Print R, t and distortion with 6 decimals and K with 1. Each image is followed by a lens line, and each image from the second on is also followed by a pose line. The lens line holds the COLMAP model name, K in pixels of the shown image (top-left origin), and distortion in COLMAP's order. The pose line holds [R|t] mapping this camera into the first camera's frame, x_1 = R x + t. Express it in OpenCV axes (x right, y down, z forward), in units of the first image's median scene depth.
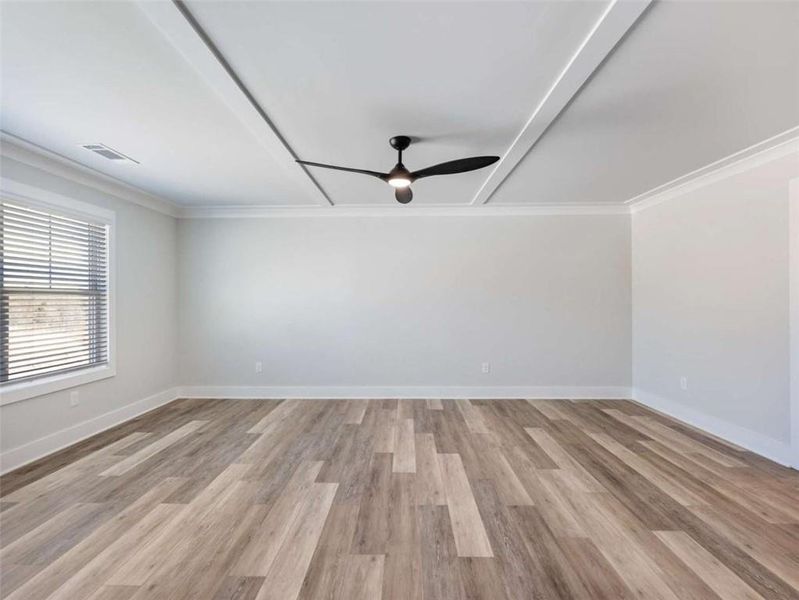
lens RADIAL K [[367.3, 0, 399.2], [0, 367.3, 299.5], [0, 0, 1]] dist [-0.002388, -0.000345]
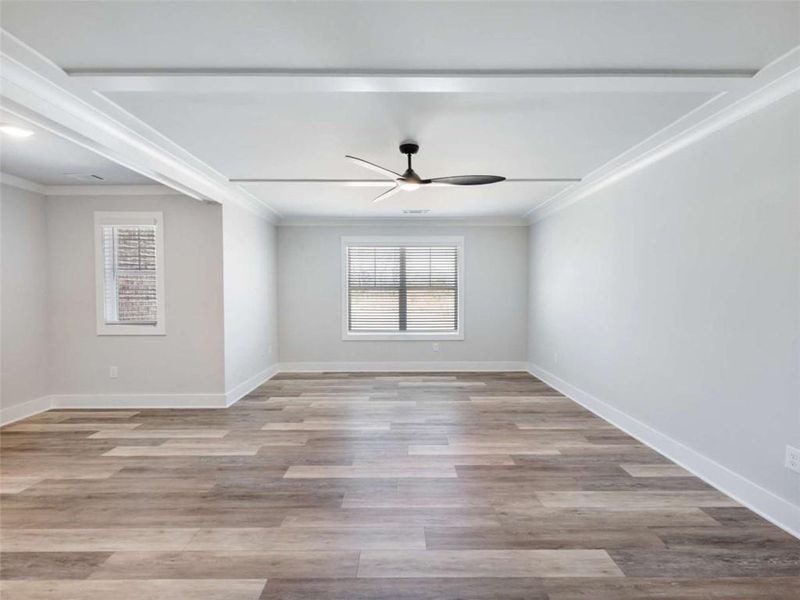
lens RADIAL K [[367.8, 0, 399.9], [0, 367.8, 299.4], [0, 0, 1]] dist [-0.002388, -0.000345]
pose [[0.023630, 0.025309, -0.999400, 0.990945], [0.005649, 0.999660, 0.025450, -0.012866], [0.999705, -0.006247, 0.023479, 0.844532]]
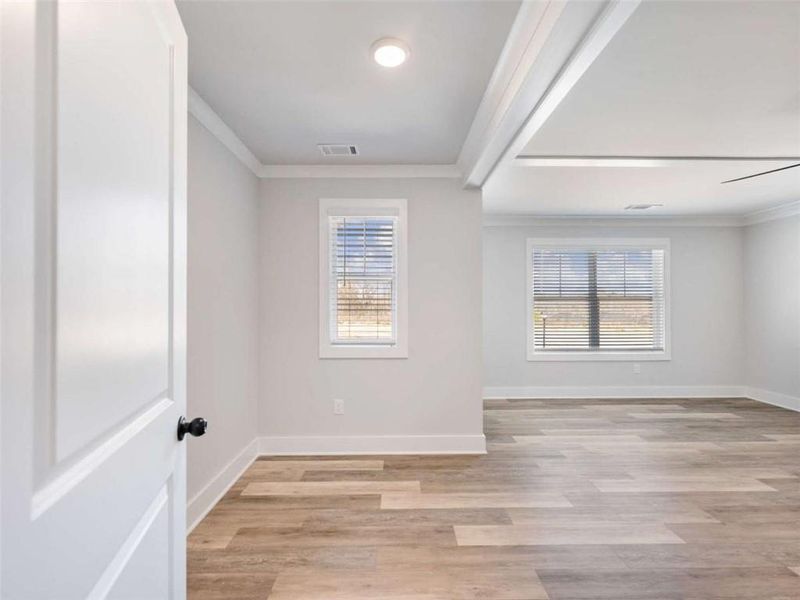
lens RADIAL K [[367.8, 0, 396.9], [0, 367.8, 301.6], [0, 0, 1]] dist [-0.002388, -0.000345]
pose [[0.029941, -0.001743, -0.999550, 0.664722], [0.004289, 0.999989, -0.001615, -0.011468], [0.999542, -0.004239, 0.029948, -0.047282]]
